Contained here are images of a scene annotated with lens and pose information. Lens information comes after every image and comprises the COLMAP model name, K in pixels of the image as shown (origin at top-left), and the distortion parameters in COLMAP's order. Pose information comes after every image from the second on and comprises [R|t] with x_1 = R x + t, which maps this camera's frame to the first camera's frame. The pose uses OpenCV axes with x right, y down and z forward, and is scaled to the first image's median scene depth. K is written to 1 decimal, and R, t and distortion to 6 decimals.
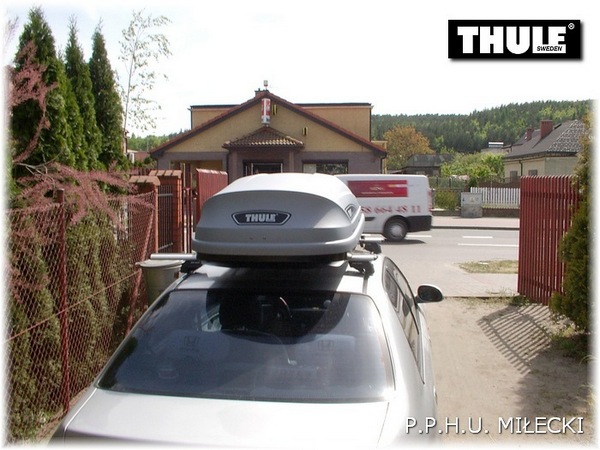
lens RADIAL K [[693.5, 0, 300.6], [0, 693.5, 225.6], [0, 0, 1]] dist [-0.126855, 0.000000]
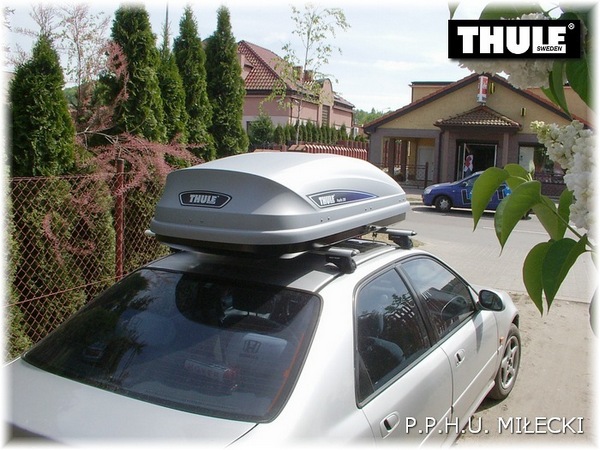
lens RADIAL K [[693.5, 0, 297.1], [0, 693.5, 229.0], [0, 0, 1]] dist [-0.126855, 0.000000]
pose [[0.934857, 0.079879, -0.345923, 0.106119], [-0.066757, 0.996531, 0.049704, -0.007171], [0.348693, -0.023374, 0.936946, 0.049406]]
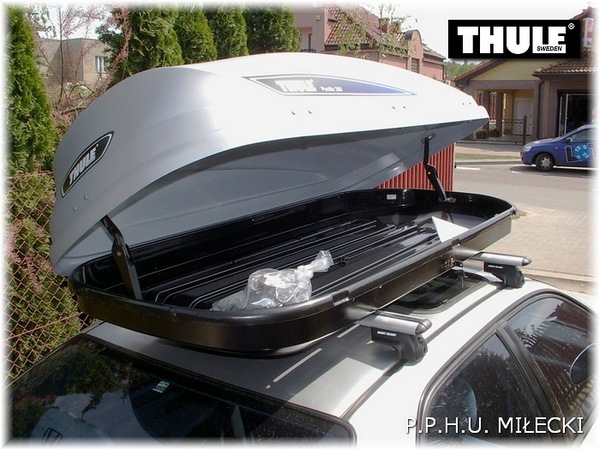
lens RADIAL K [[693.5, 0, 303.8], [0, 693.5, 223.9], [0, 0, 1]] dist [-0.126855, 0.000000]
pose [[0.886334, 0.079525, -0.456166, 0.078061], [-0.032401, 0.993379, 0.110222, -0.022170], [0.461911, -0.082913, 0.883042, 0.167371]]
